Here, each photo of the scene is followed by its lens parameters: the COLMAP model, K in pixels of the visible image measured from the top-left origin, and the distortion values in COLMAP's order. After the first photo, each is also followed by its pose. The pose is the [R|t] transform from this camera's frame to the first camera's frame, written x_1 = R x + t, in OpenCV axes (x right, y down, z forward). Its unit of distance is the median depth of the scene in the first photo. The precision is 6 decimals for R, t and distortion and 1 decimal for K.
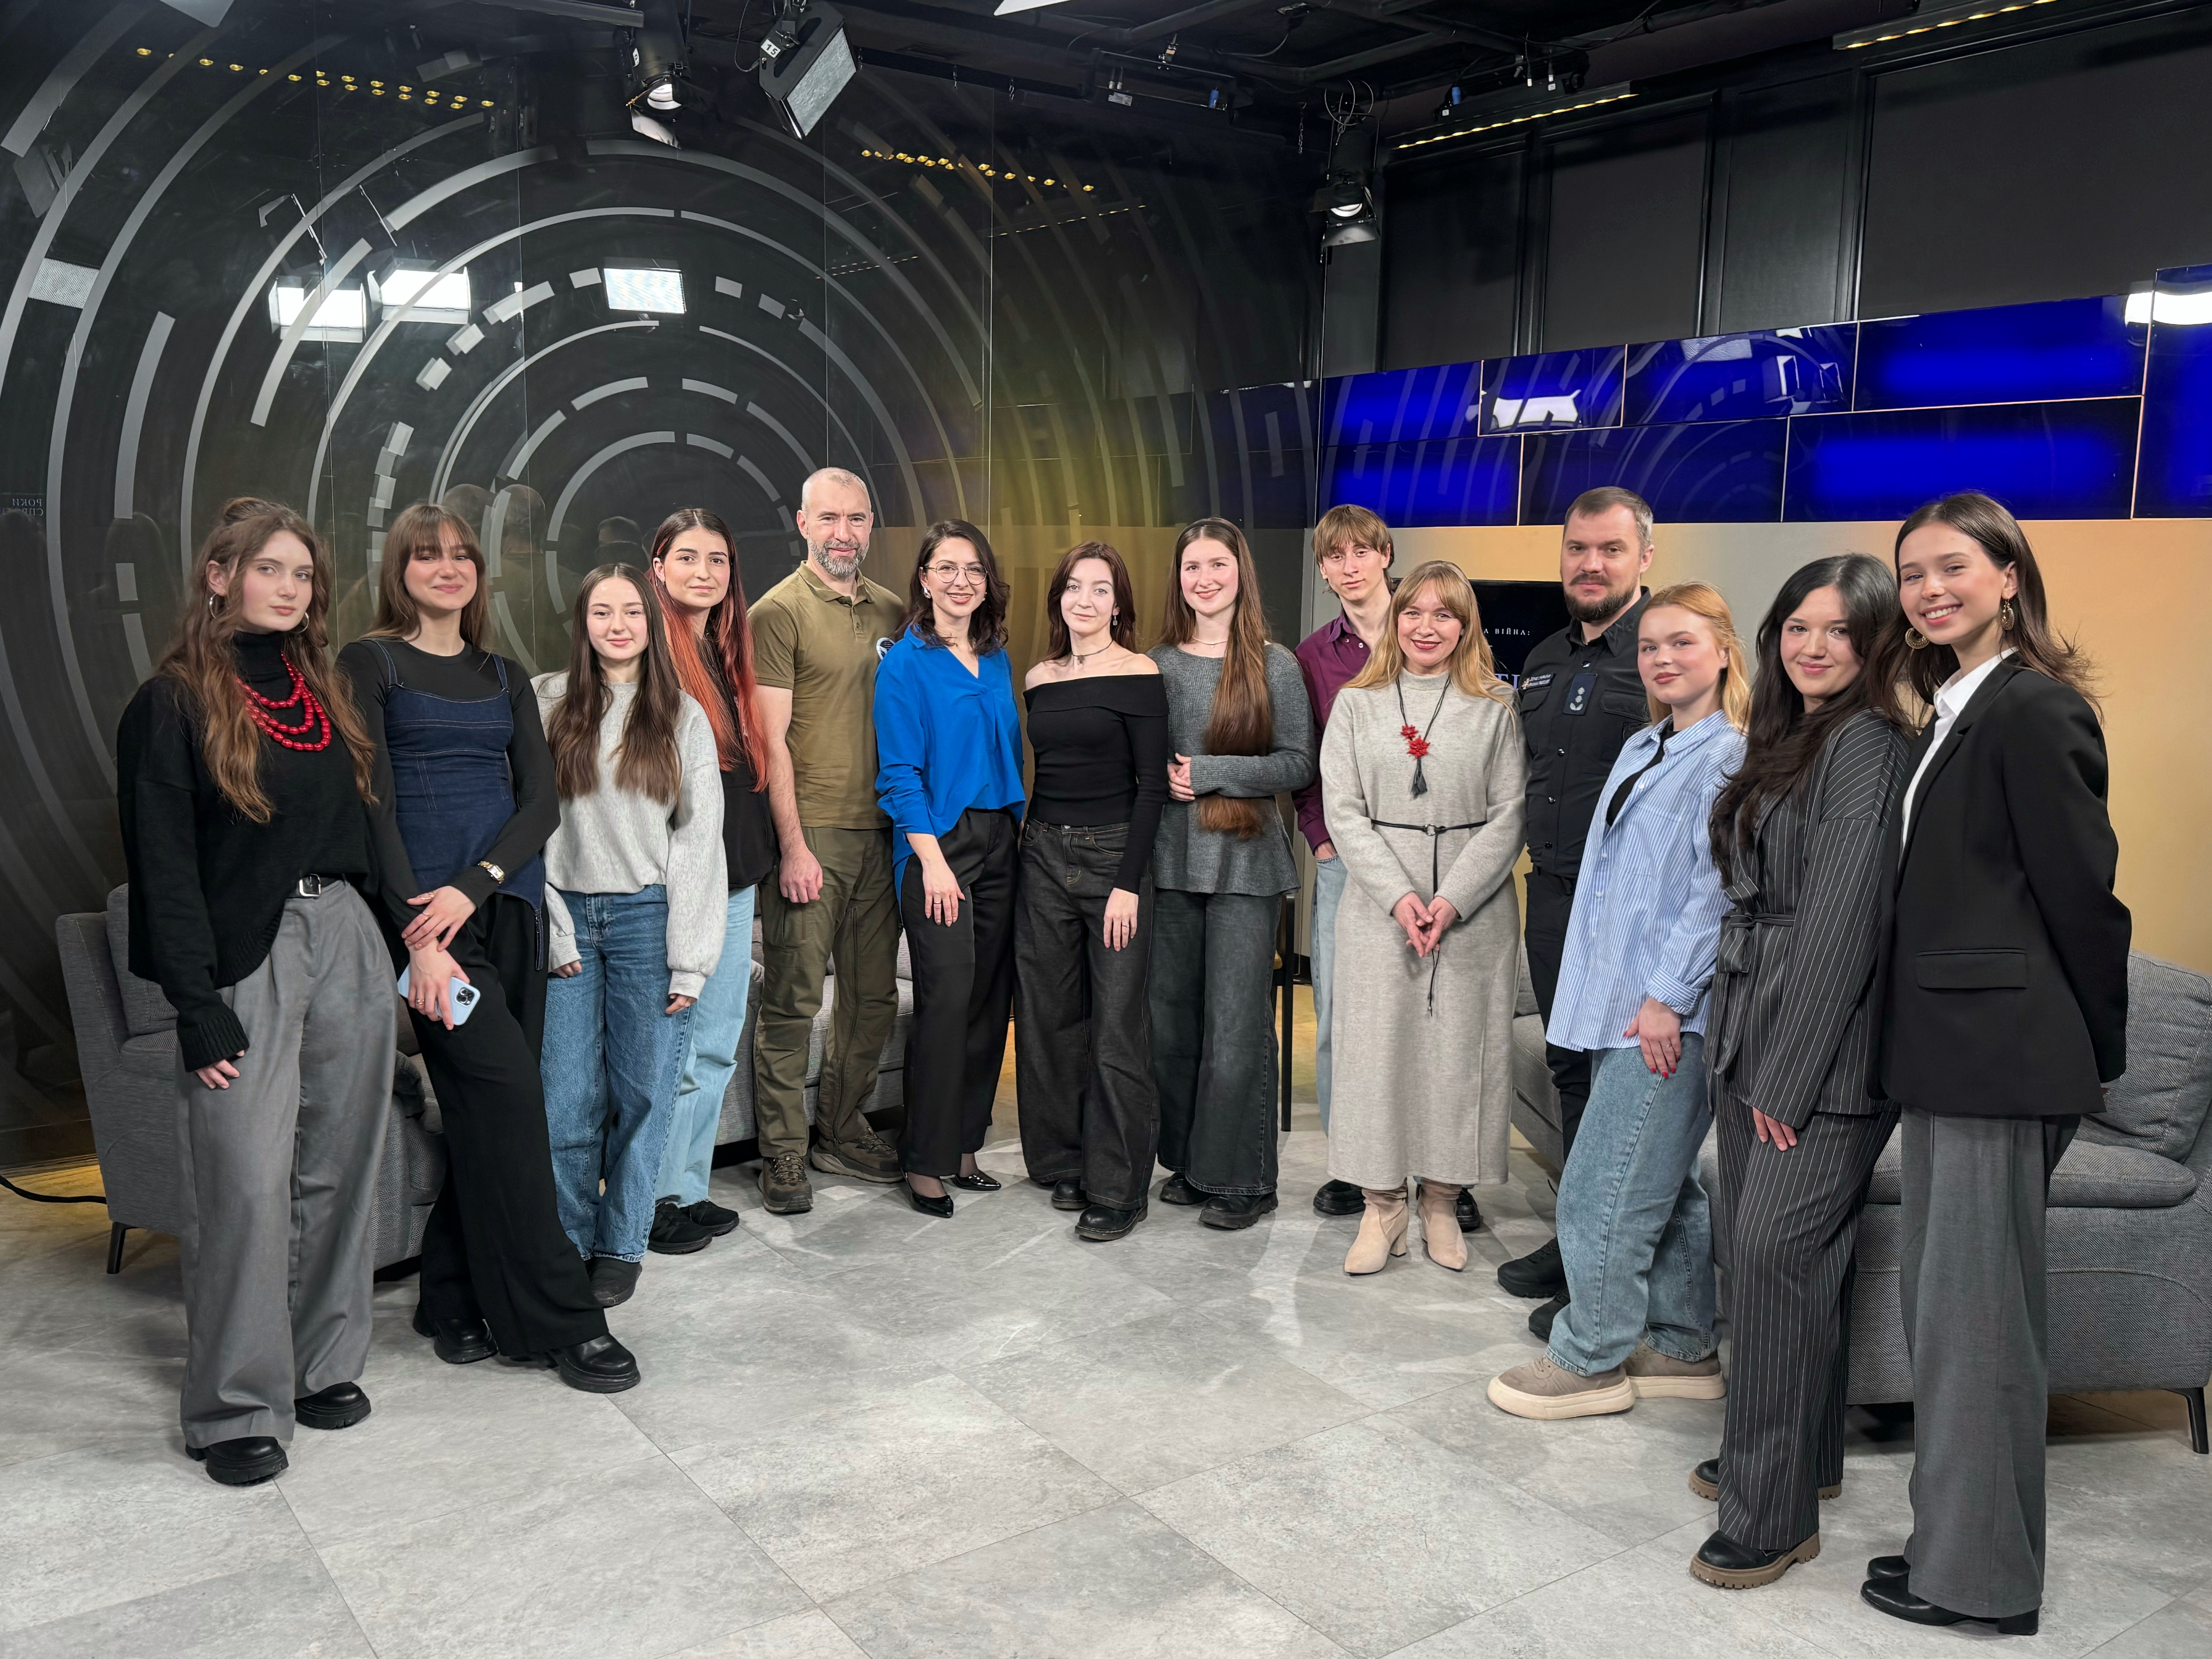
lens RADIAL K [[1954.6, 0, 1097.8], [0, 1954.6, 841.7], [0, 0, 1]] dist [-0.044713, -0.025479]
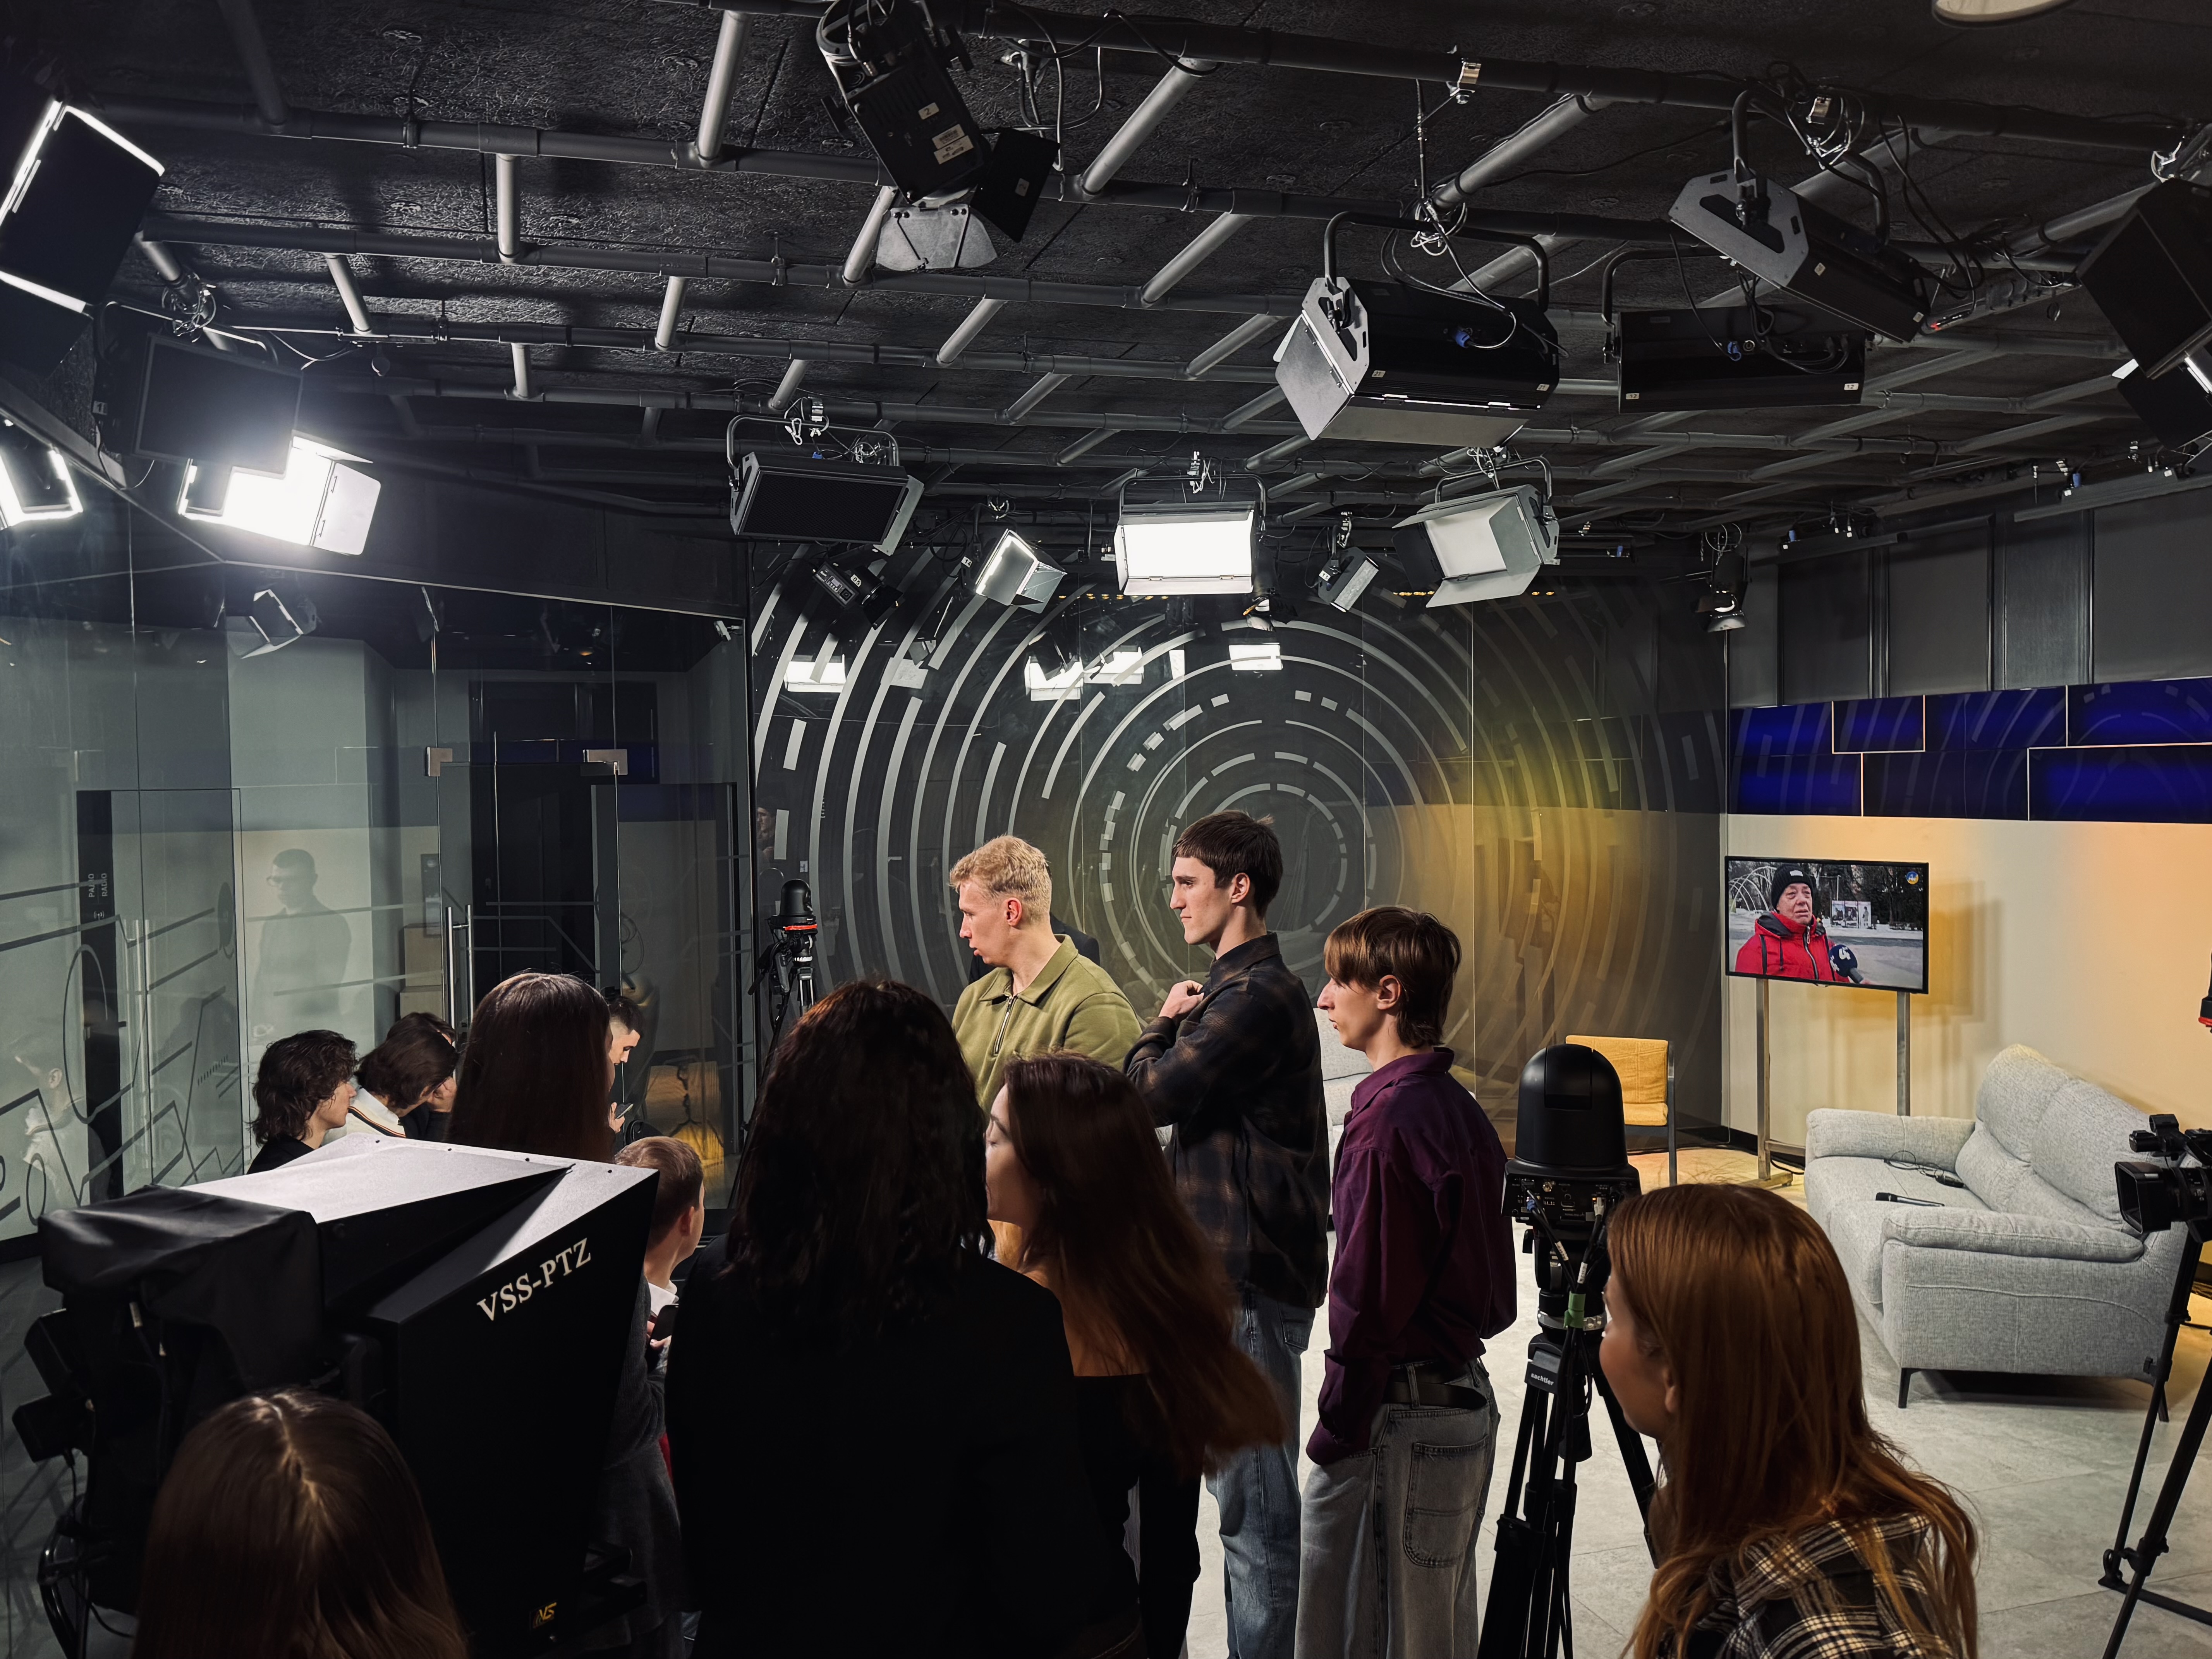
lens RADIAL K [[1821.8, 0, 1107.7], [0, 1821.8, 840.4], [0, 0, 1]] dist [-0.008616, -0.010054]
pose [[0.953502, -0.008727, -0.301259, 0.108698], [-0.024701, 0.993955, -0.106974, 0.007438], [0.300372, 0.109441, 0.947523, -0.468095]]
